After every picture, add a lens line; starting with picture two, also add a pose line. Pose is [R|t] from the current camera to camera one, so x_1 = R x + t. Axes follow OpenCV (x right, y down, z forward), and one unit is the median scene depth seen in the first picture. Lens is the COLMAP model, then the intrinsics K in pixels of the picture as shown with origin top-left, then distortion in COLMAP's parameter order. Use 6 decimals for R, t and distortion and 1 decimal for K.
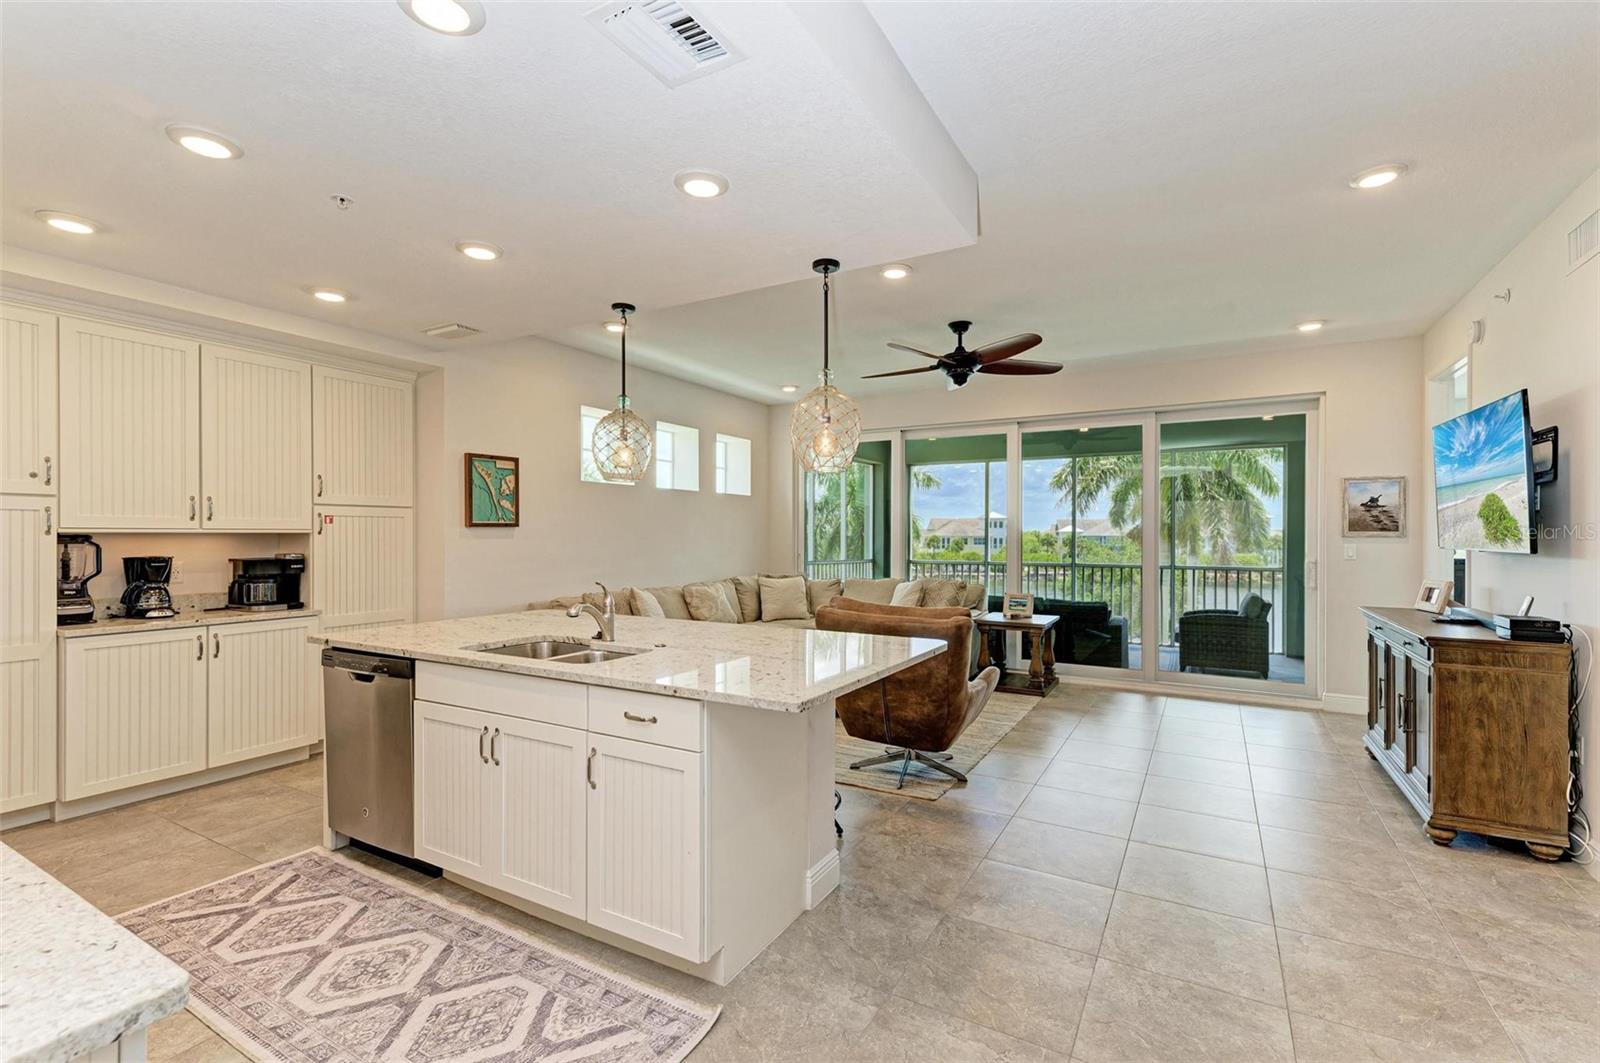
lens RADIAL K [[729.9, 0, 800.0], [0, 729.9, 531.5], [0, 0, 1]] dist [0.009021, -0.000095]
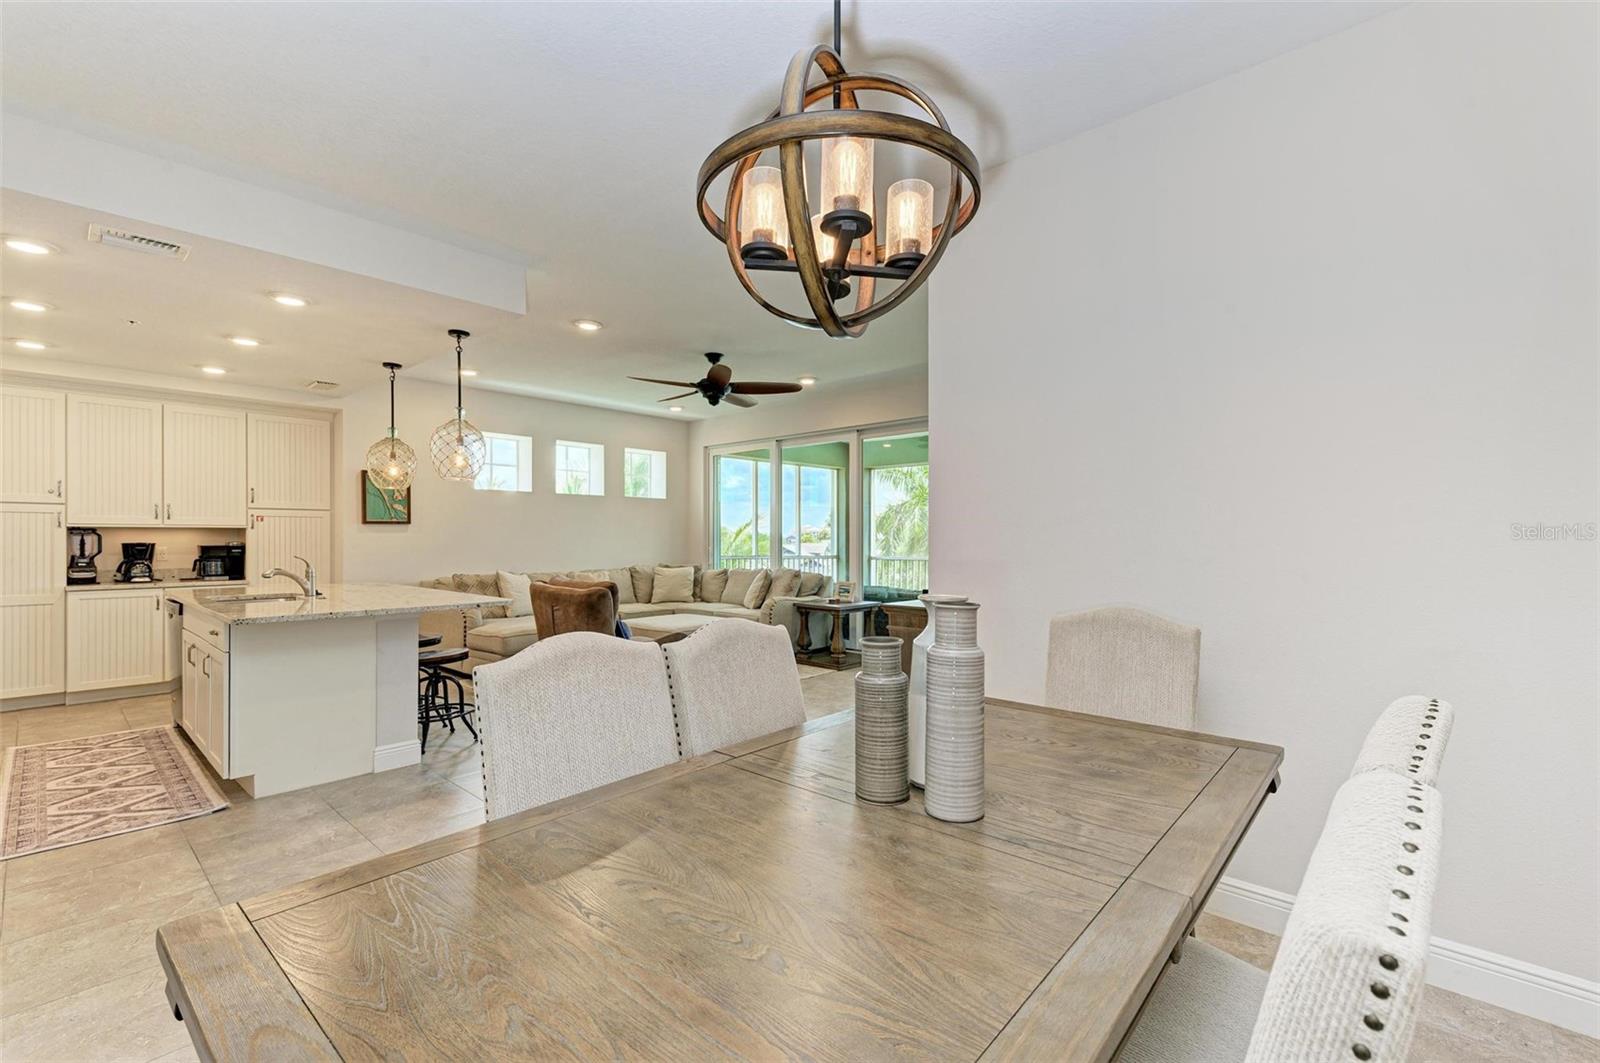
lens RADIAL K [[706.9, 0, 800.0], [0, 706.9, 531.5], [0, 0, 1]] dist [-0.002880, -0.000430]
pose [[0.977255, -0.004567, -0.212019, 0.743483], [0.003338, 0.999975, -0.006157, 0.022635], [0.212042, 0.005310, 0.977246, -0.143906]]
